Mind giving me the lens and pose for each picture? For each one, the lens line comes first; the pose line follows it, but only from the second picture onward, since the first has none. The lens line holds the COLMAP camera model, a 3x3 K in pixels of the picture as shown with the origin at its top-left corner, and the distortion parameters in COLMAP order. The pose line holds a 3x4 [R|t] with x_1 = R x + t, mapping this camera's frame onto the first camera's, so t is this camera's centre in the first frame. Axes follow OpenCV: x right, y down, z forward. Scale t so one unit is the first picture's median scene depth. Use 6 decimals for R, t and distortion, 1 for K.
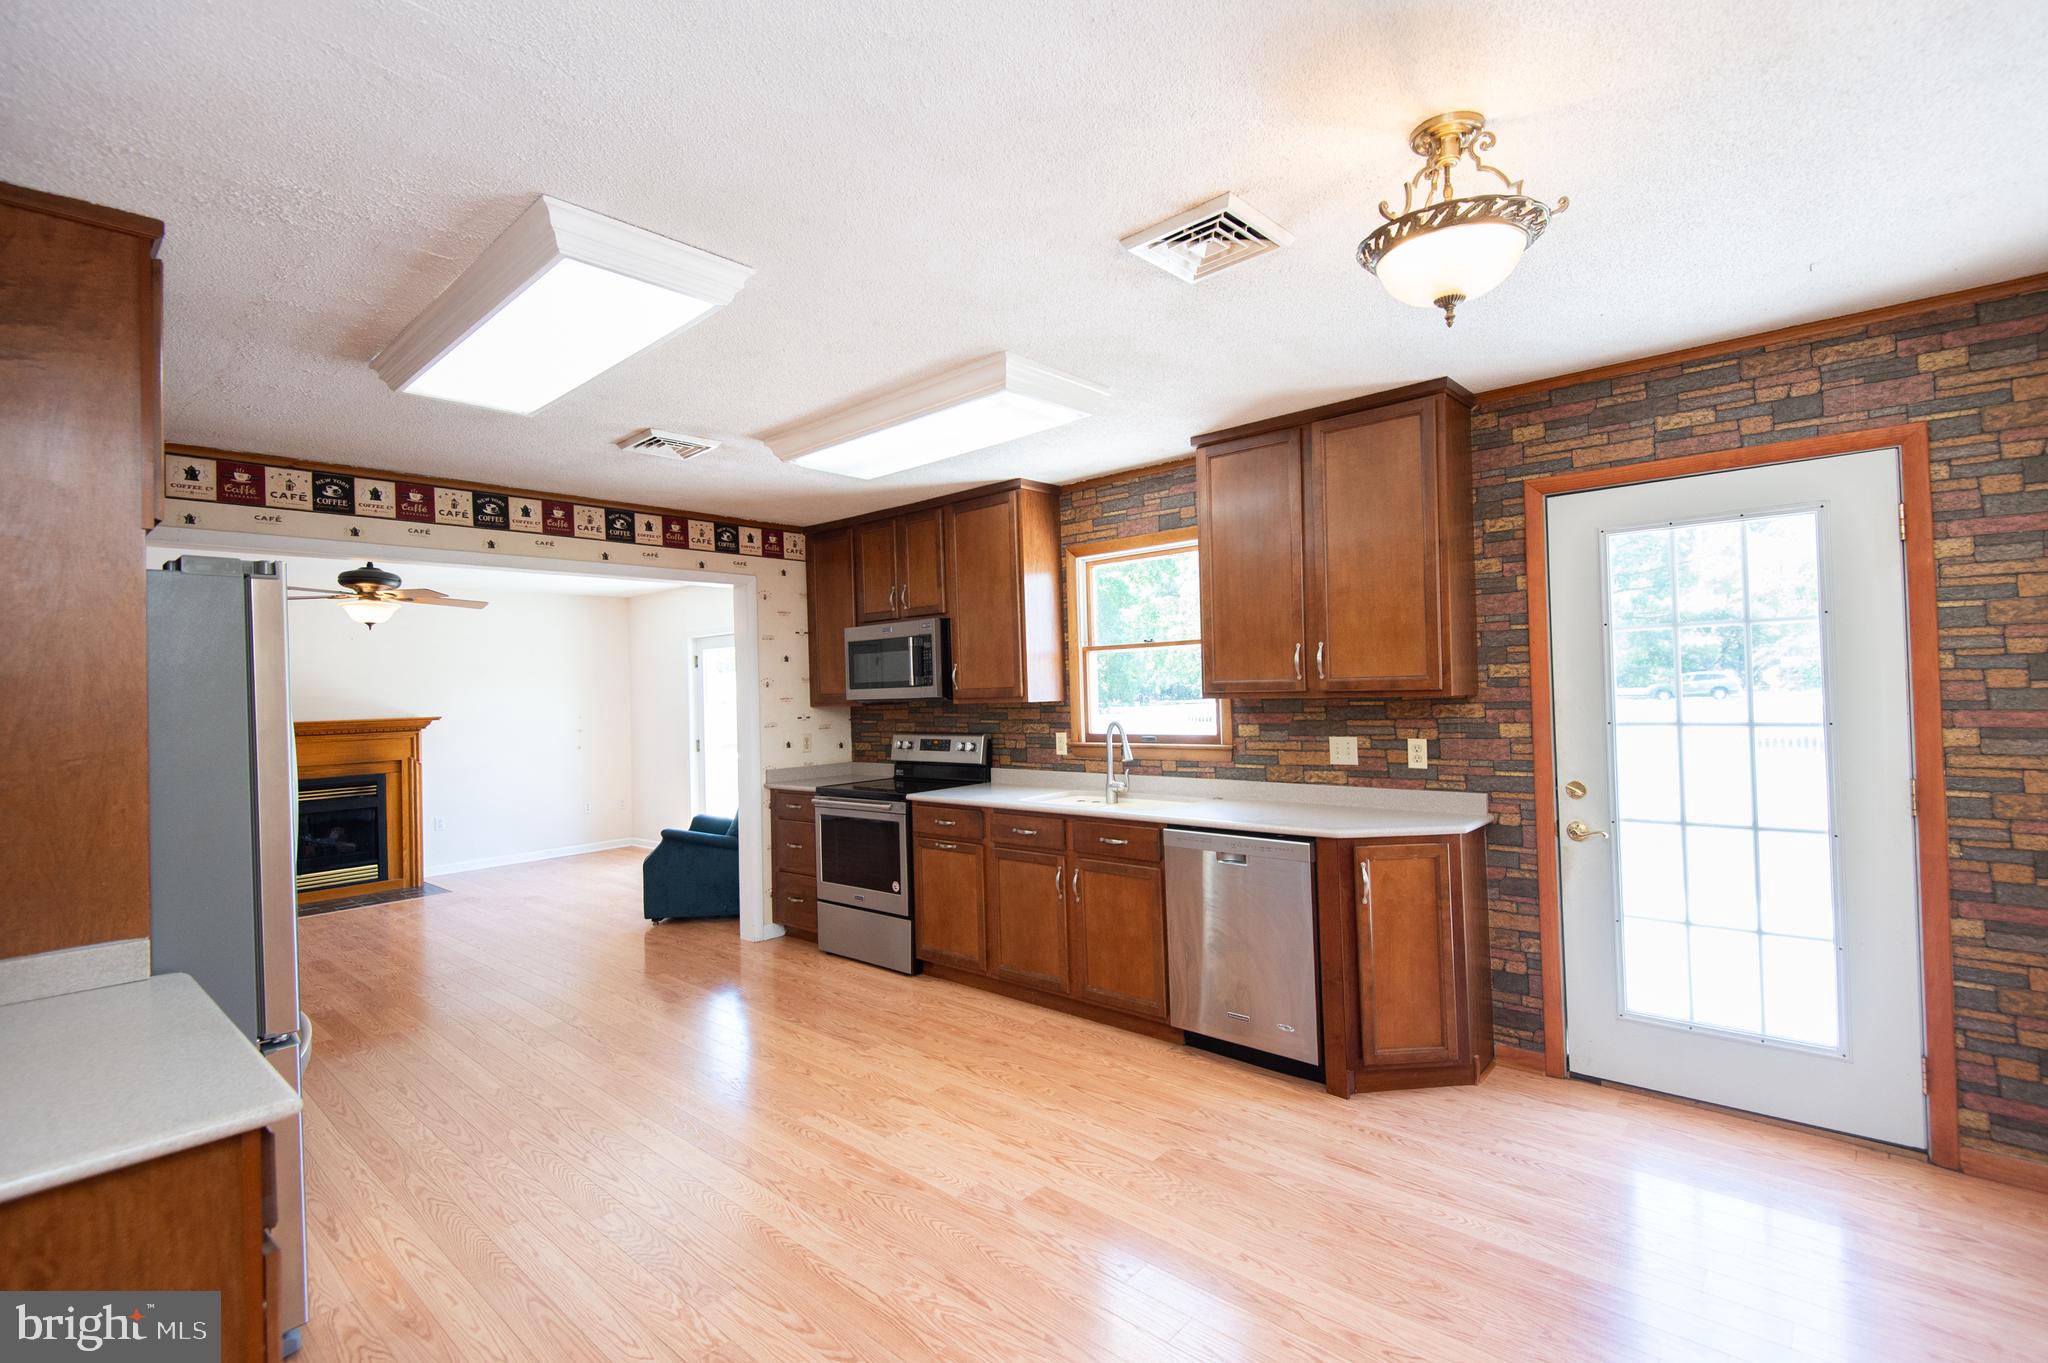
lens RADIAL K [[940.0, 0, 1028.3], [0, 940.0, 674.5], [0, 0, 1]] dist [0.033784, -0.021225]
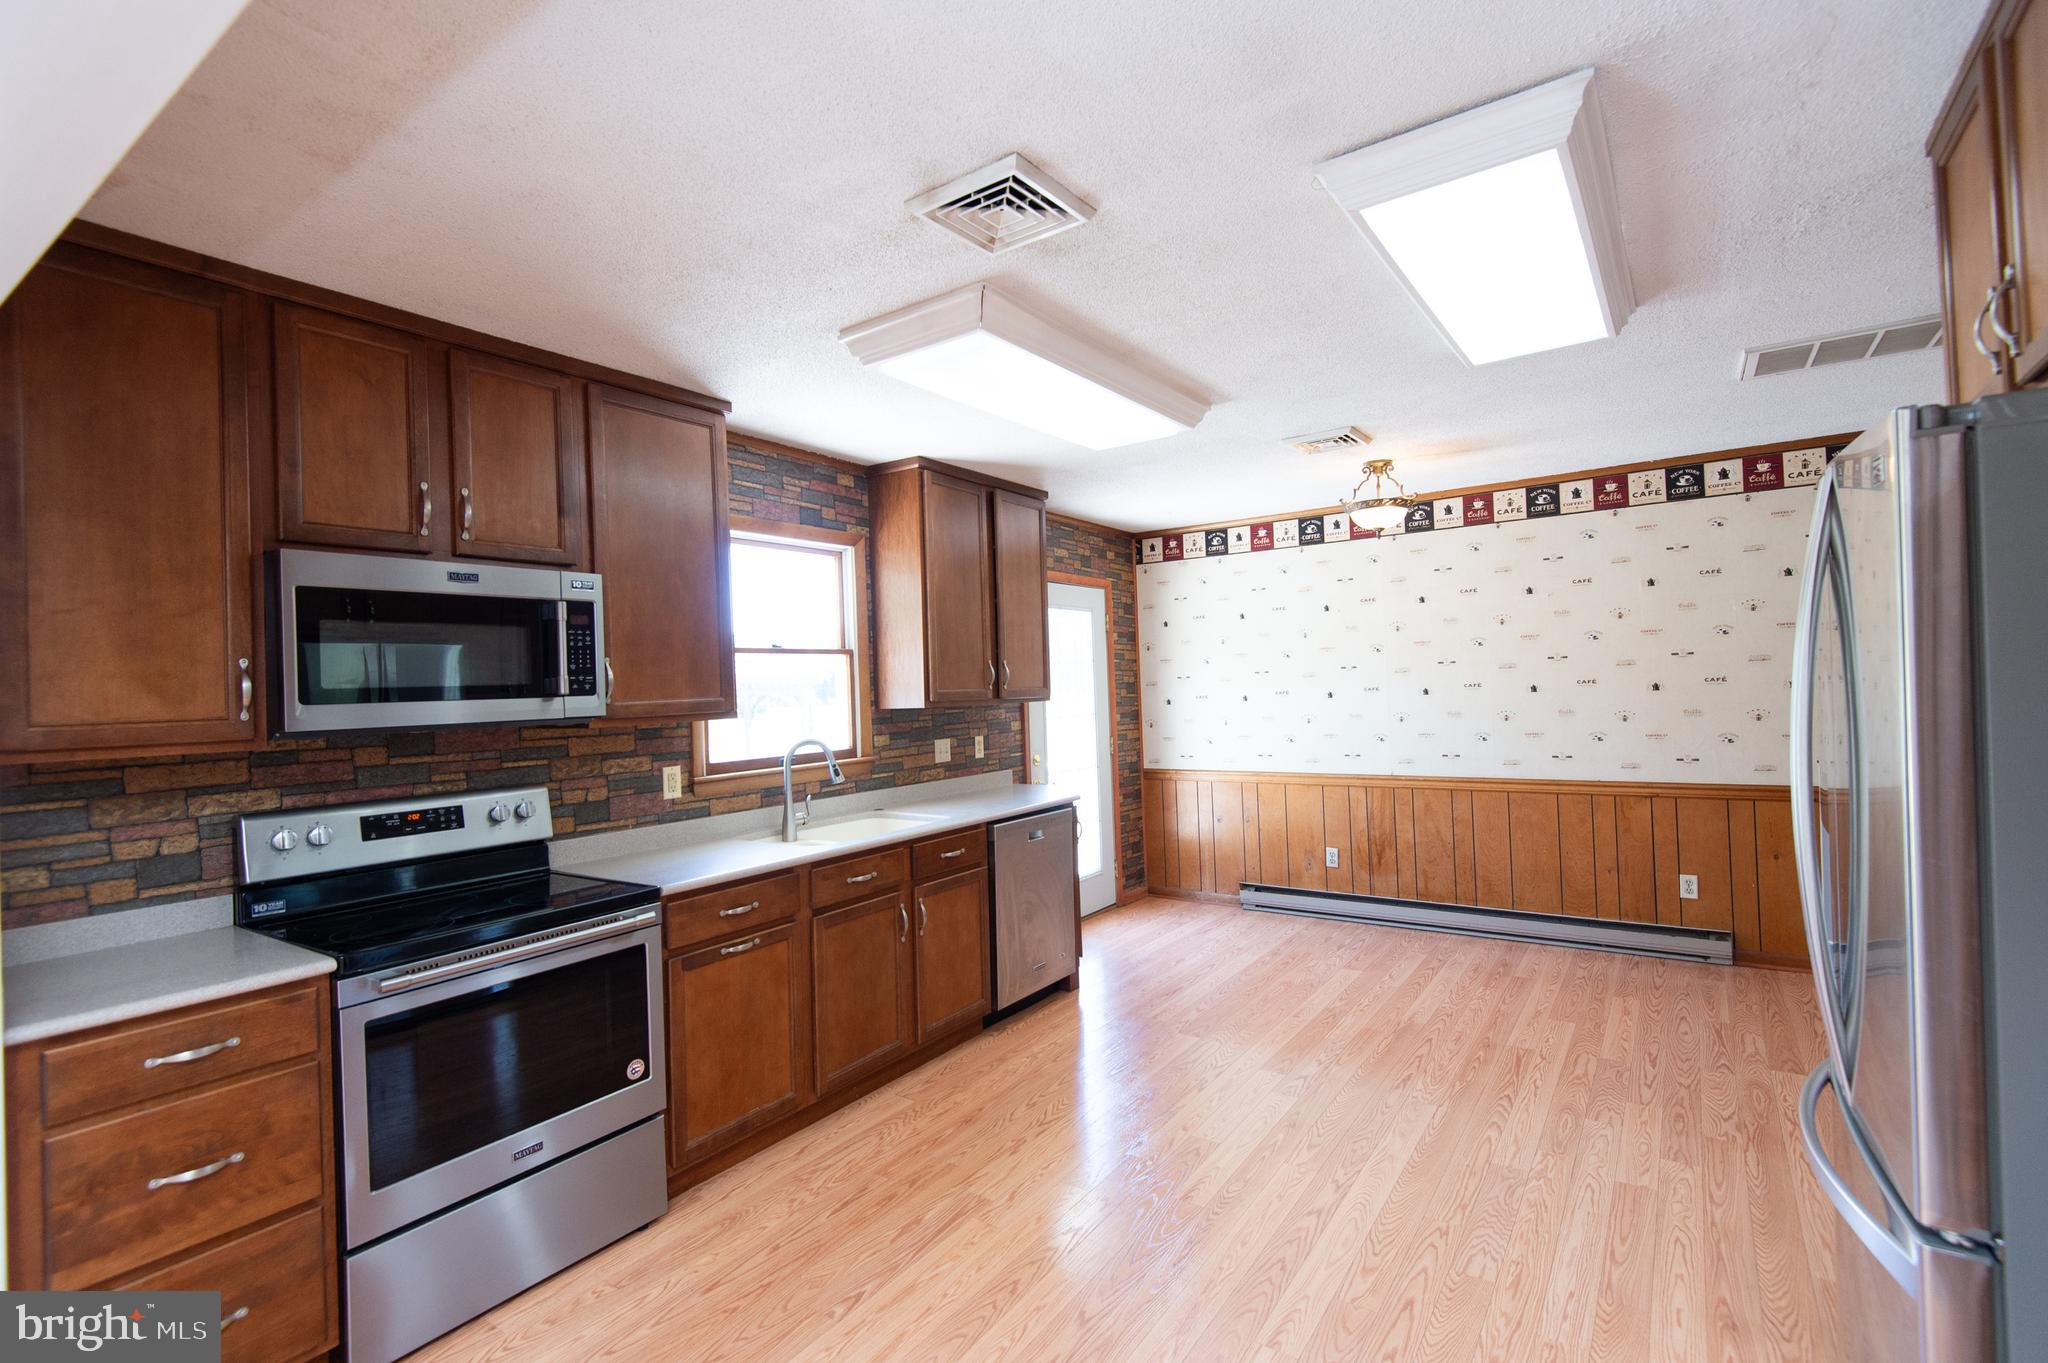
lens RADIAL K [[940.0, 0, 1032.9], [0, 940.0, 676.9], [0, 0, 1]] dist [0.033784, -0.021225]
pose [[-0.135529, 0.044615, 0.989768, -0.888084], [0.023271, 0.998853, -0.041838, 0.039352], [-0.990500, 0.017363, -0.136412, 1.056196]]
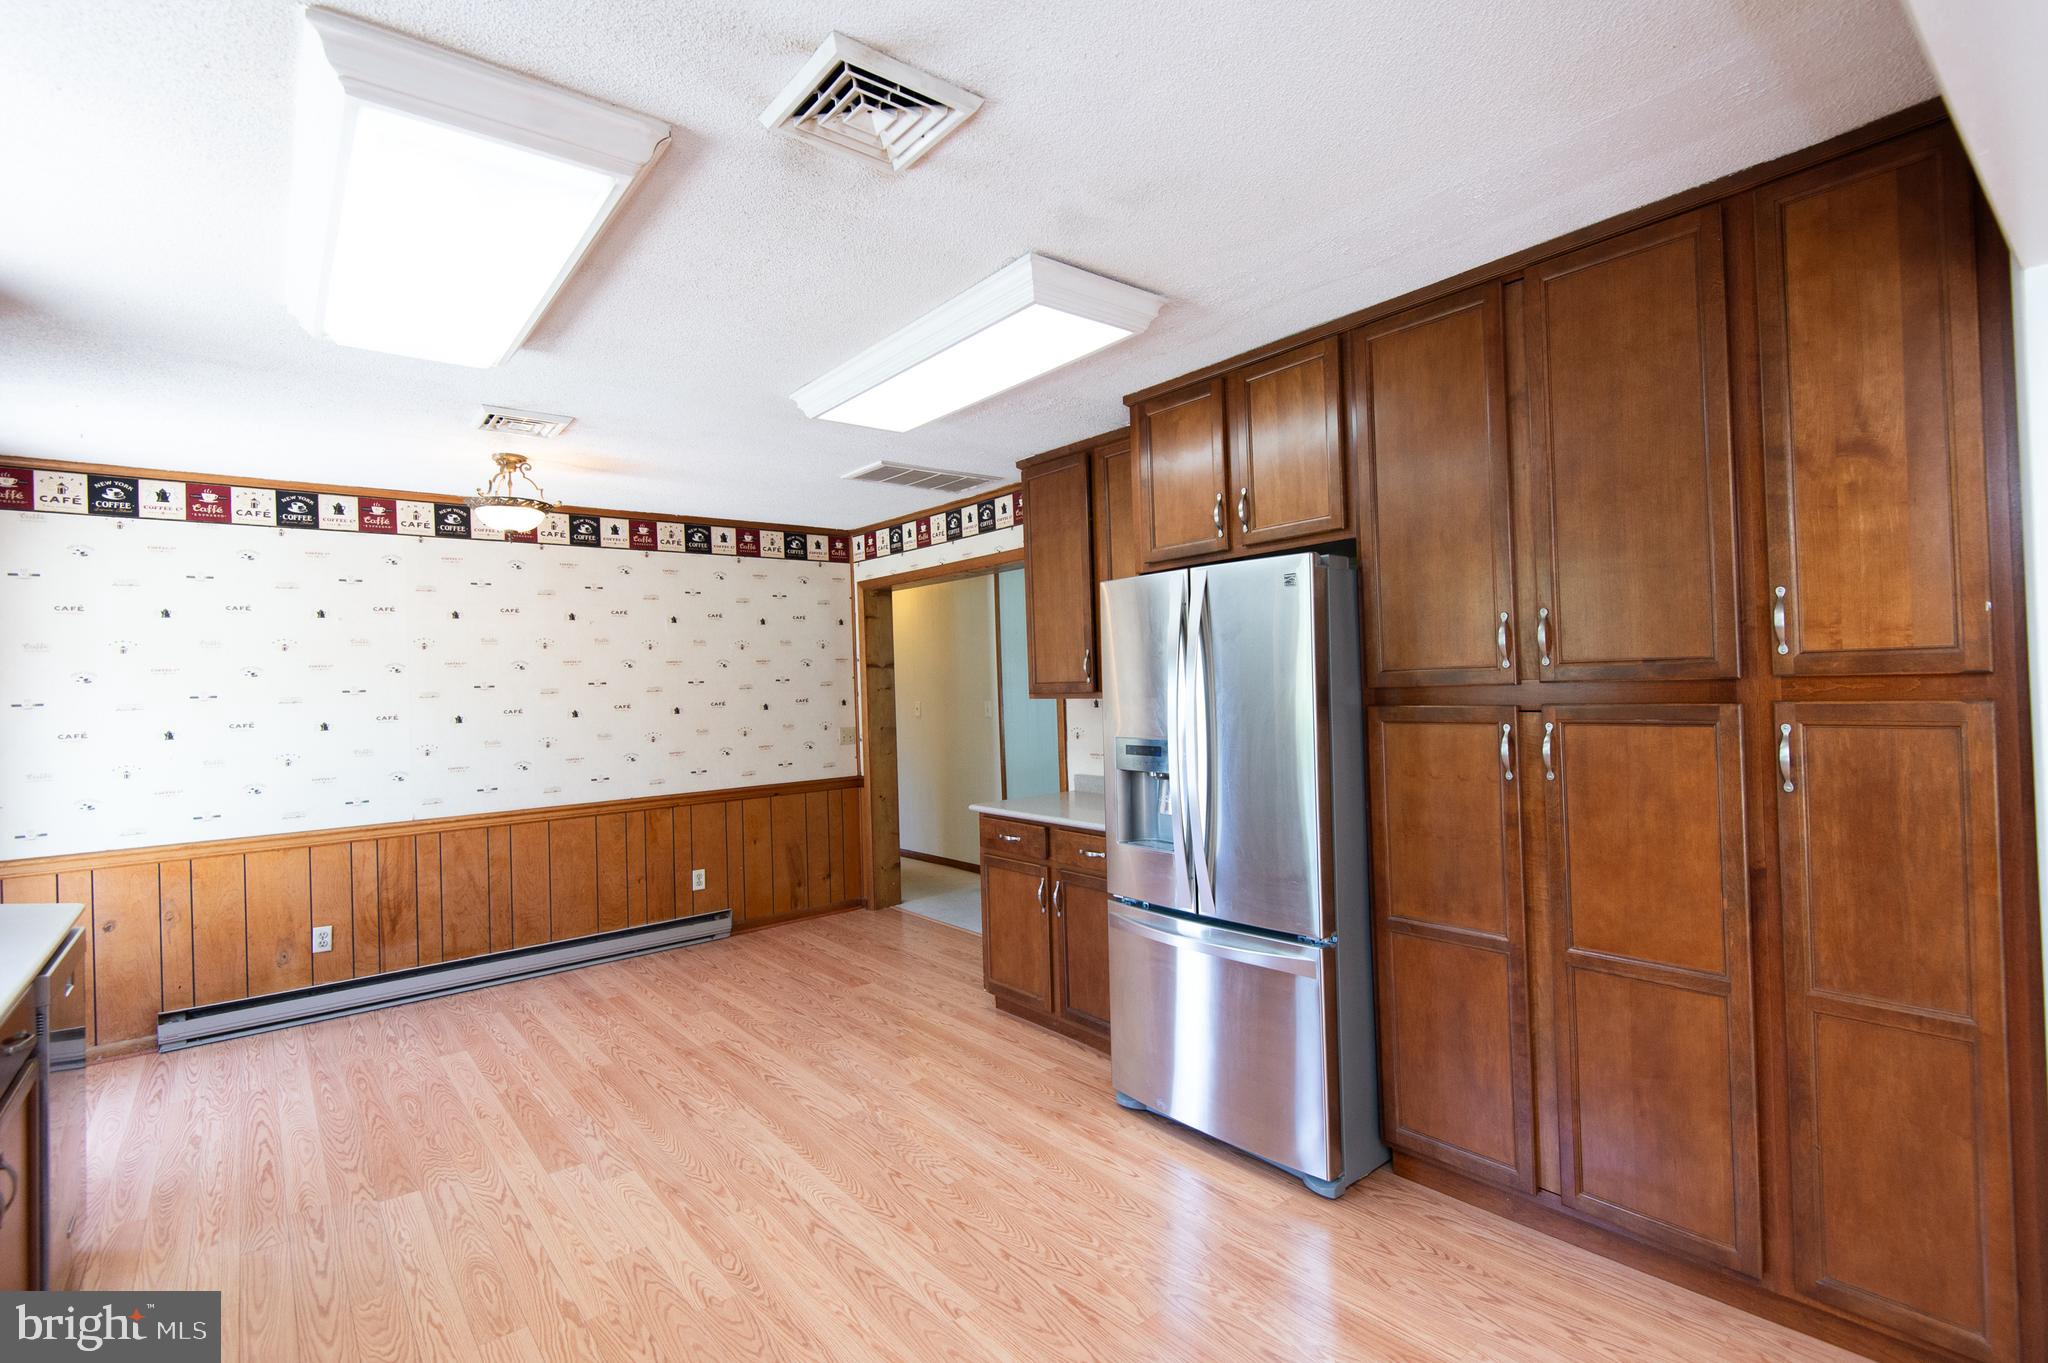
lens RADIAL K [[940.0, 0, 1040.7], [0, 940.0, 678.7], [0, 0, 1]] dist [0.033784, -0.021225]
pose [[-0.989236, 0.061338, 0.132852, -0.498720], [0.058828, 0.998009, -0.022736, 0.035652], [-0.133982, -0.014676, -0.990875, 1.419298]]
